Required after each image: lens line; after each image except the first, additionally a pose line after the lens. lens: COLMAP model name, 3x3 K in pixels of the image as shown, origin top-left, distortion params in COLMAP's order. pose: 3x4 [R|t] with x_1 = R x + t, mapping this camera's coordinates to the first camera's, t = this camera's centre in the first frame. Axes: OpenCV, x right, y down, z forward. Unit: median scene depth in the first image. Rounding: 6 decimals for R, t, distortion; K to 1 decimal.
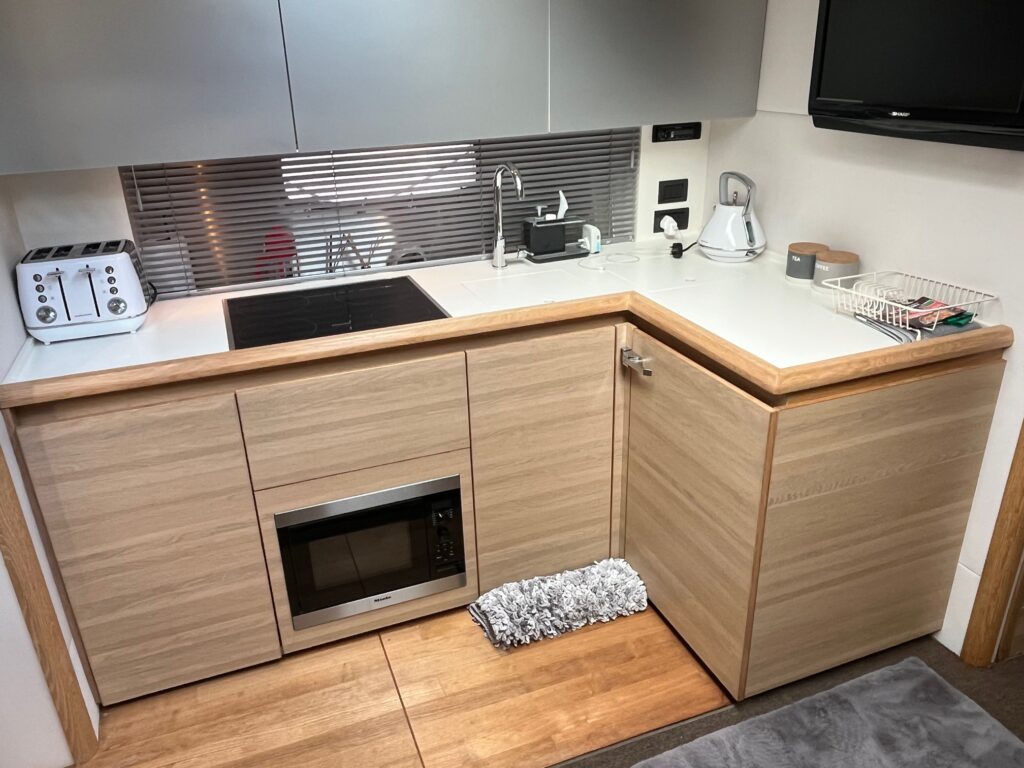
lens RADIAL K [[779.5, 0, 504.0], [0, 779.5, 384.9], [0, 0, 1]] dist [-0.002074, 0.002617]
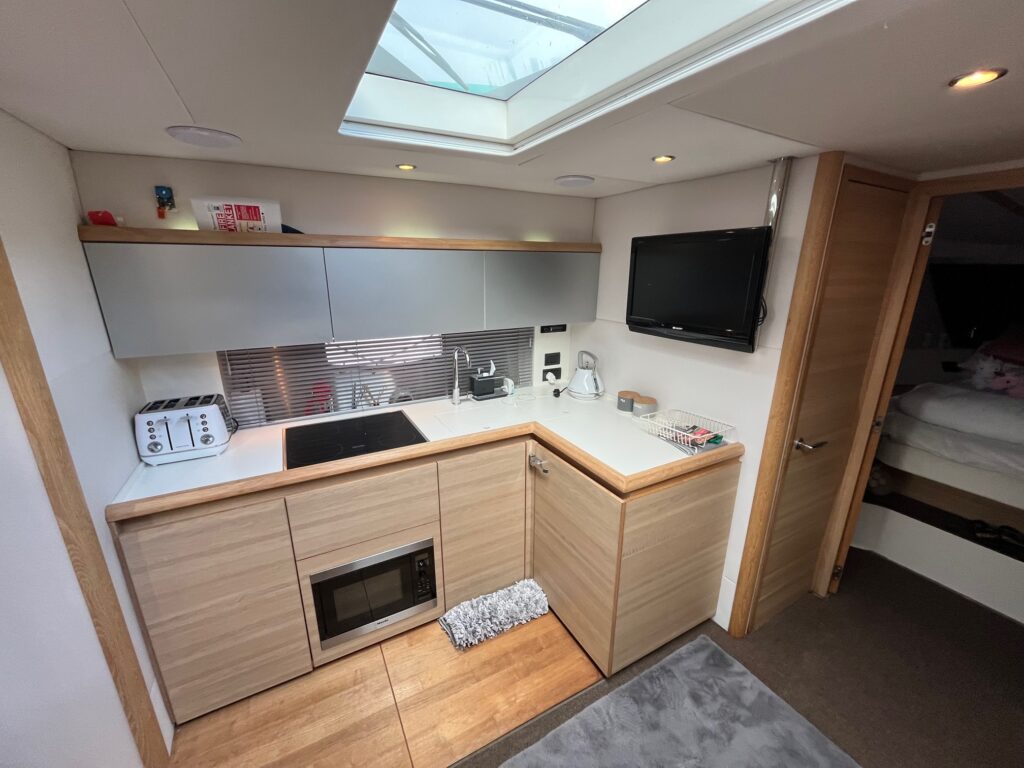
lens RADIAL K [[413.5, 0, 513.5], [0, 413.5, 391.4], [0, 0, 1]] dist [-0.000130, -0.000329]
pose [[0.990368, -0.005684, 0.138345, -0.009606], [0.022629, 0.992367, -0.121222, -0.082443], [-0.136600, 0.123185, 0.982937, 0.102607]]
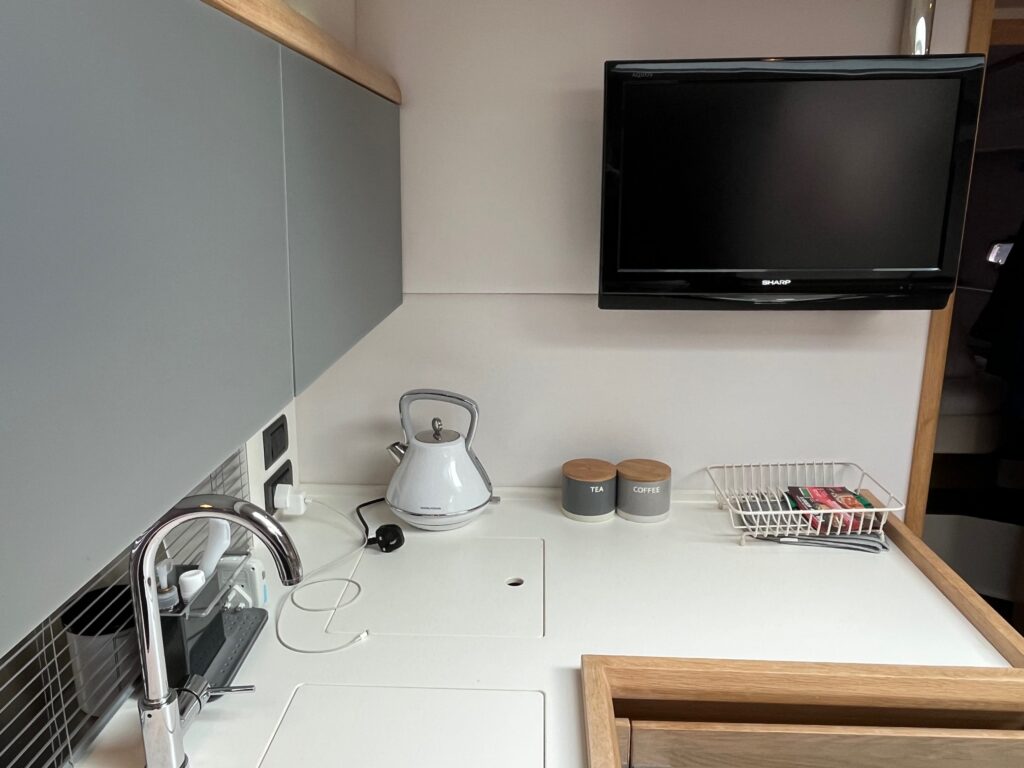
lens RADIAL K [[779.5, 0, 505.9], [0, 779.5, 377.5], [0, 0, 1]] dist [-0.002074, 0.002617]
pose [[0.414097, -0.195728, 0.888940, -0.290624], [0.362263, 0.931368, 0.036316, -0.353261], [-0.835039, 0.306991, 0.456582, 0.824397]]
